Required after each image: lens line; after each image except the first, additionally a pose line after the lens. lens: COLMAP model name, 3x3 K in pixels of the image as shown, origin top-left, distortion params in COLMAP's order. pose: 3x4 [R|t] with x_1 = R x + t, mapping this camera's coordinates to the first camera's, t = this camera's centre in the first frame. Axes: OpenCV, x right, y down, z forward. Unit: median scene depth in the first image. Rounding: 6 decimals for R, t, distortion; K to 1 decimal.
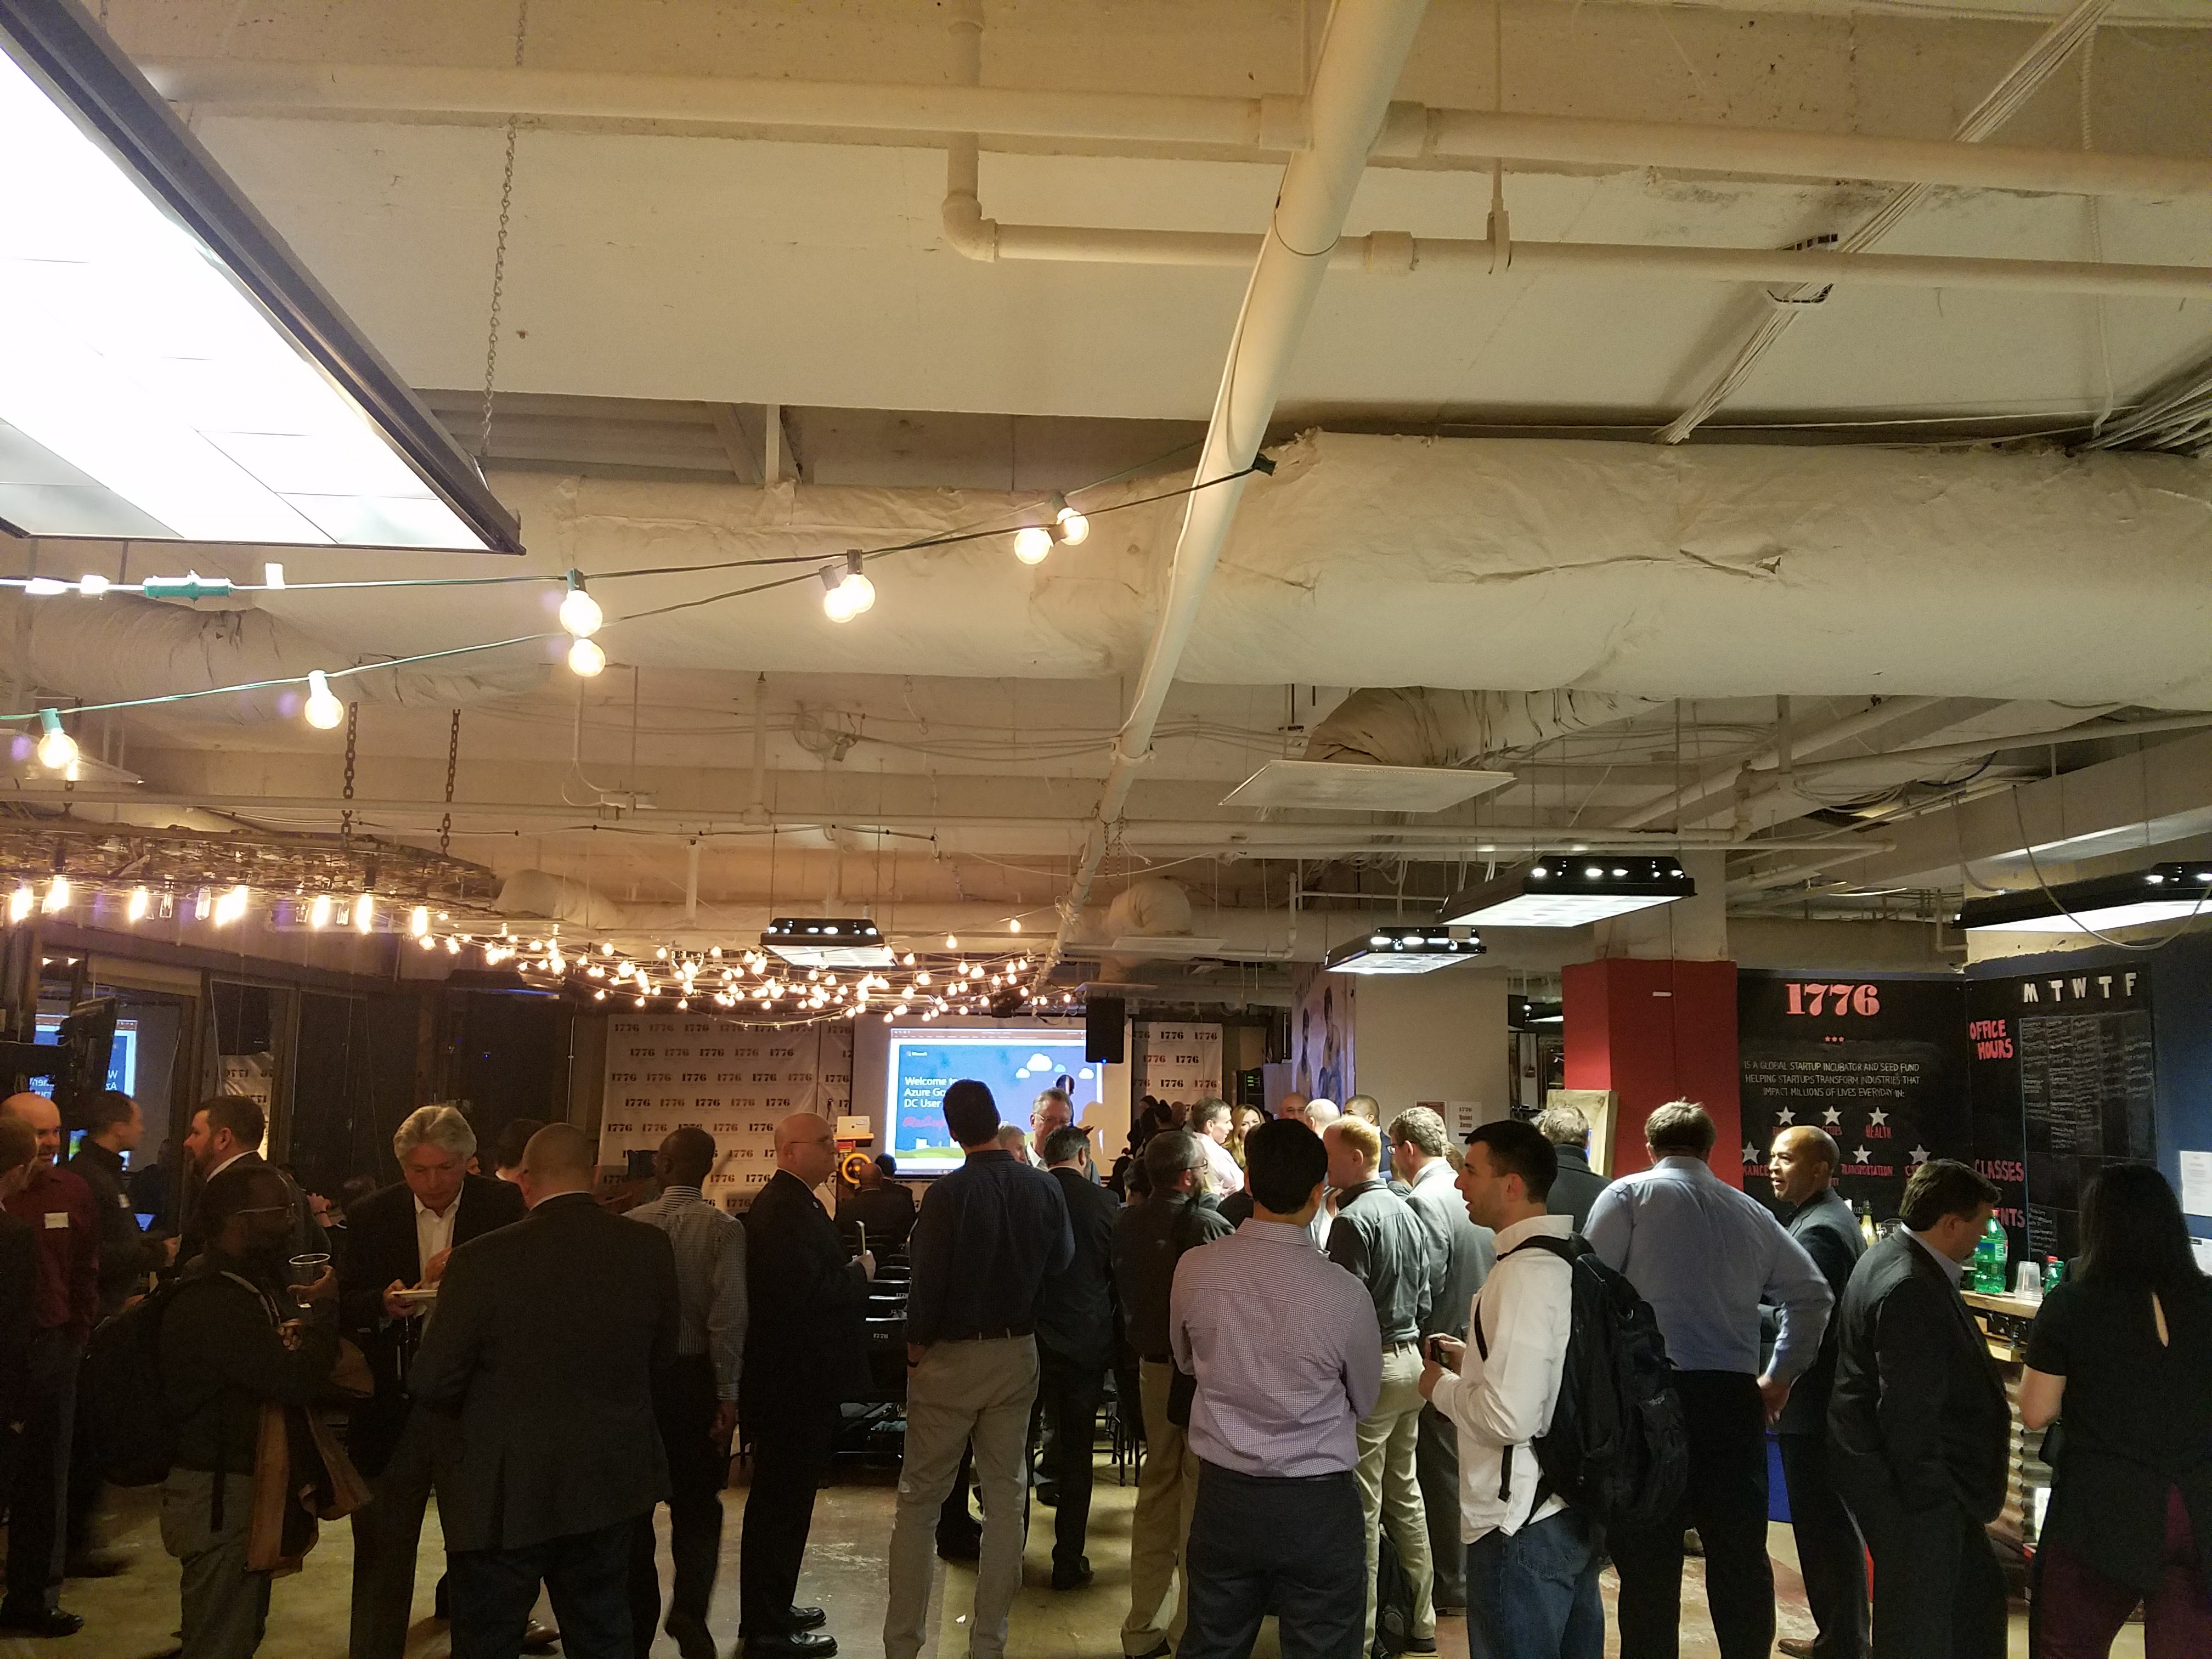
lens RADIAL K [[1621.9, 0, 1108.2], [0, 1621.9, 881.5], [0, 0, 1]] dist [0.265440, -0.452037]
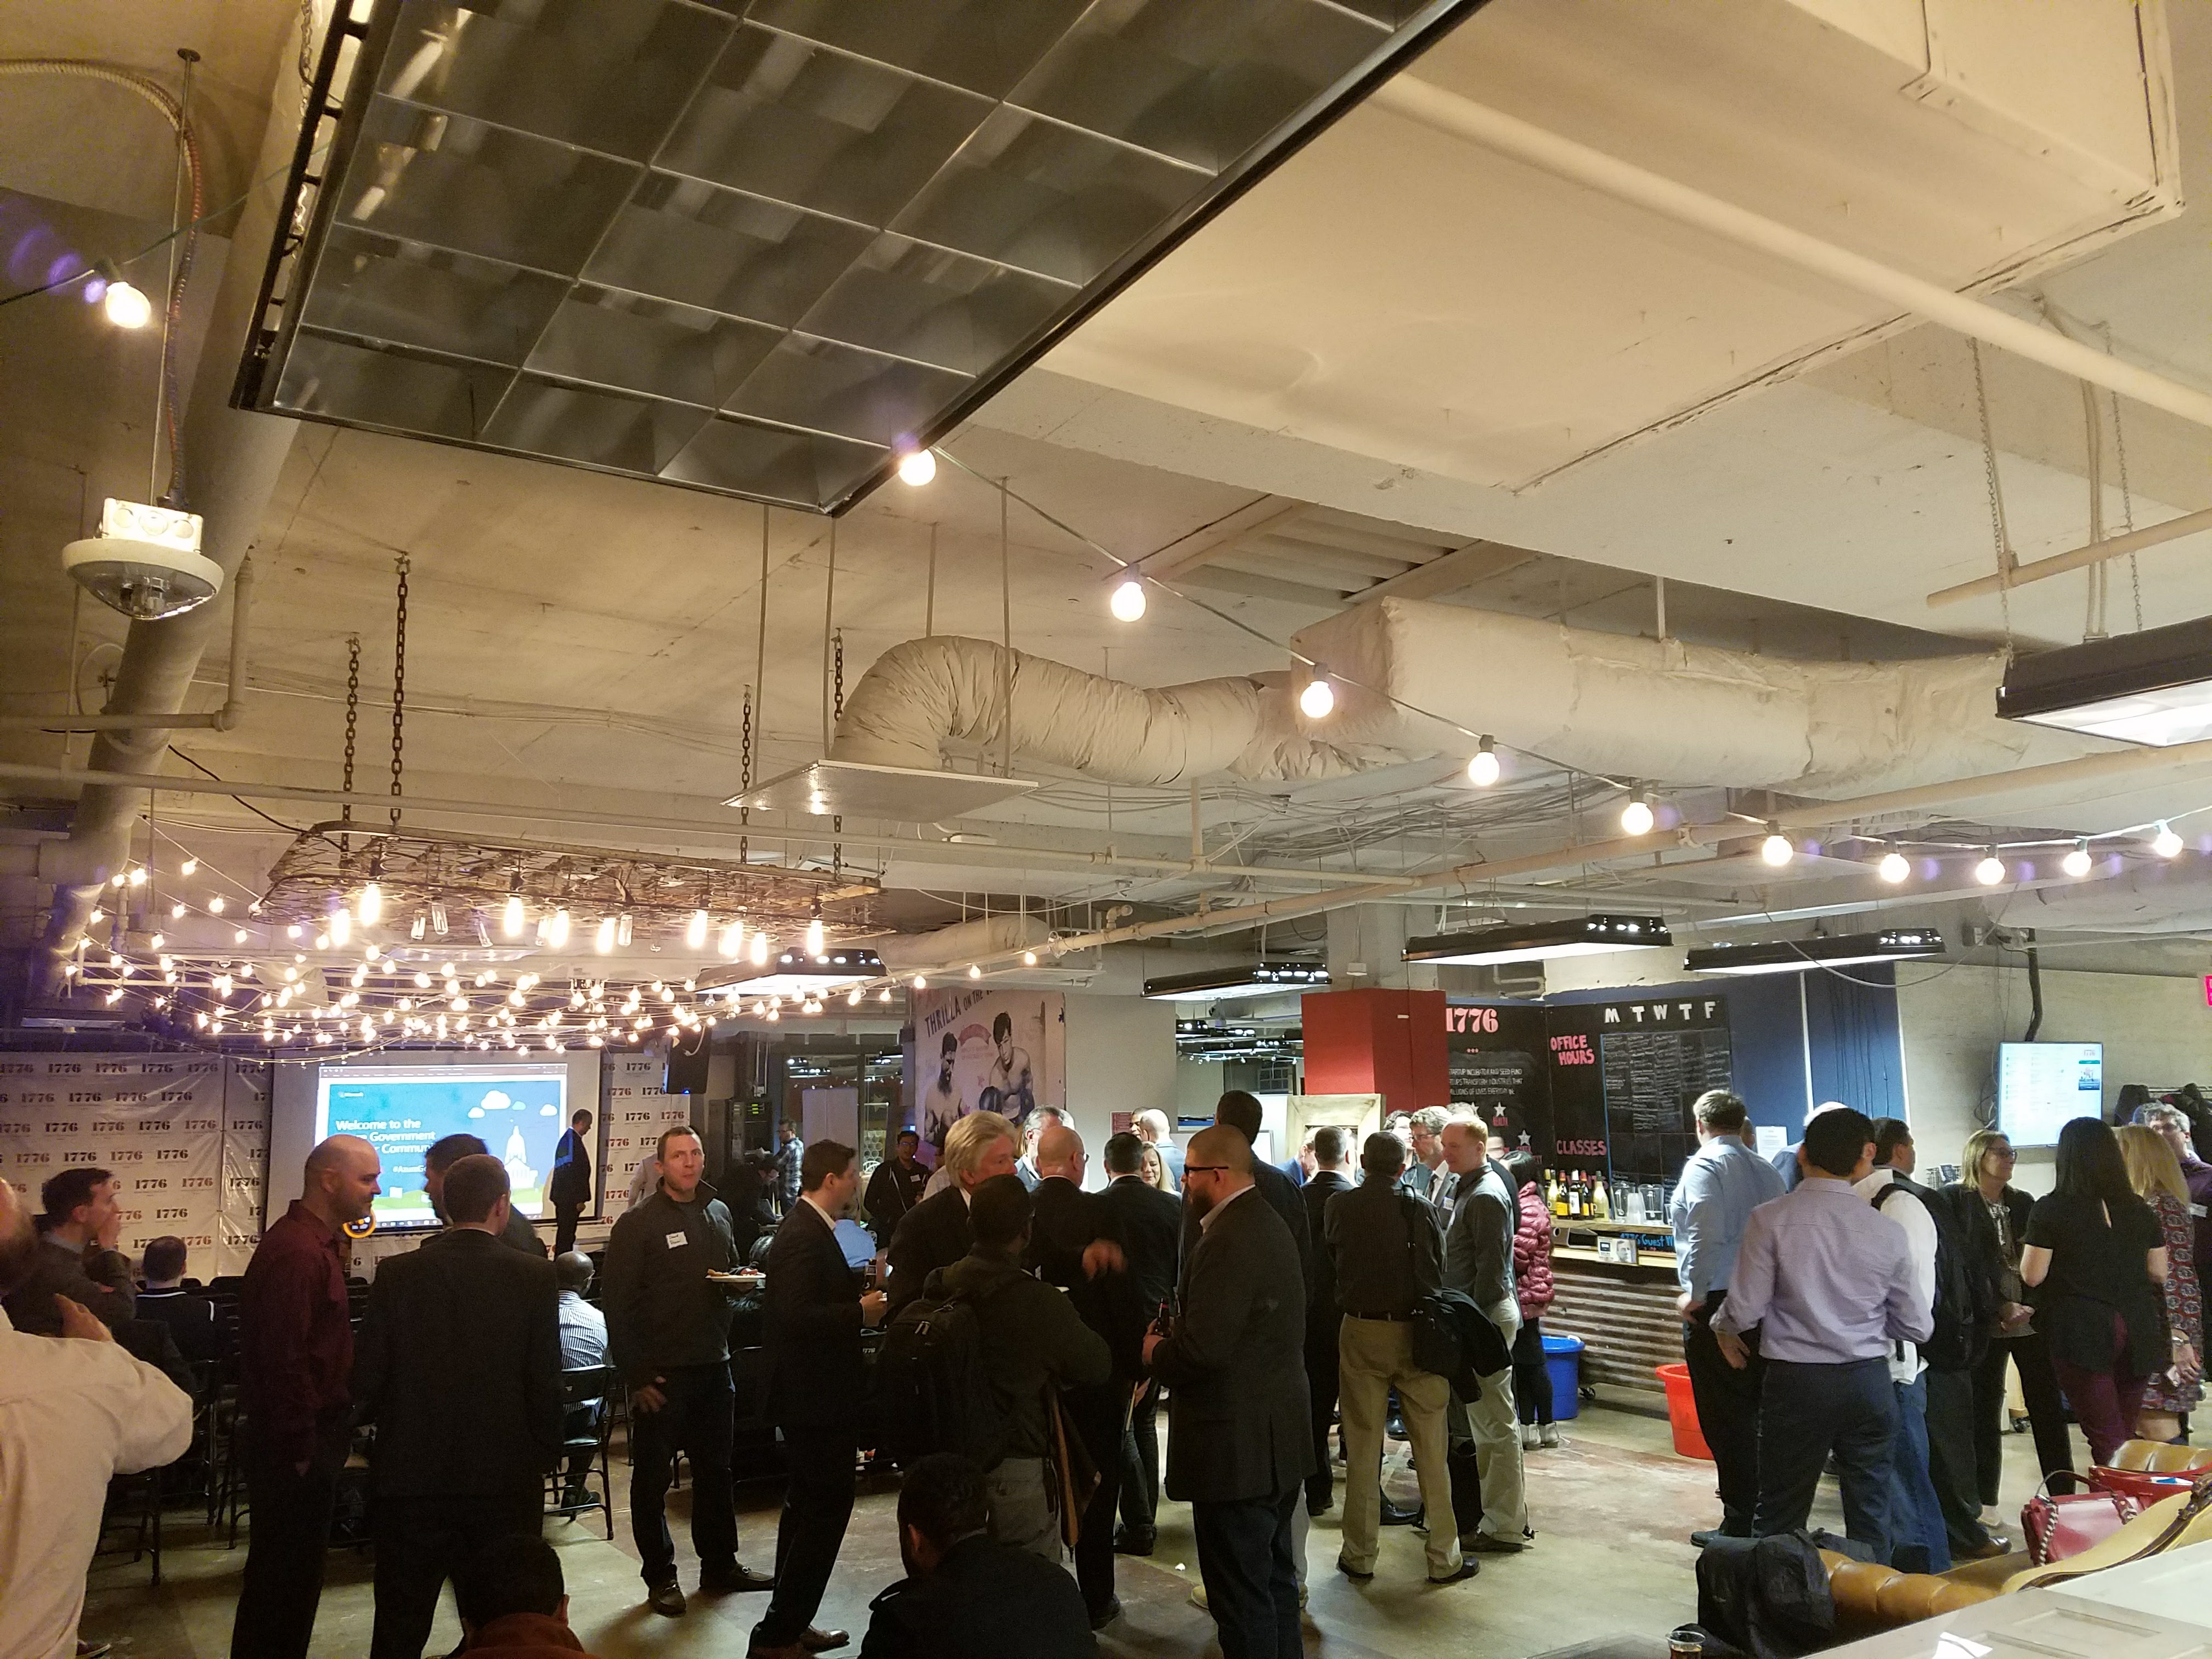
lens RADIAL K [[1621.9, 0, 1108.2], [0, 1621.9, 881.5], [0, 0, 1]] dist [0.265440, -0.452037]
pose [[0.880019, 0.035723, 0.473593, -0.454854], [-0.027978, 0.999335, -0.023390, 0.000334], [-0.474114, 0.007334, 0.880433, 0.008484]]
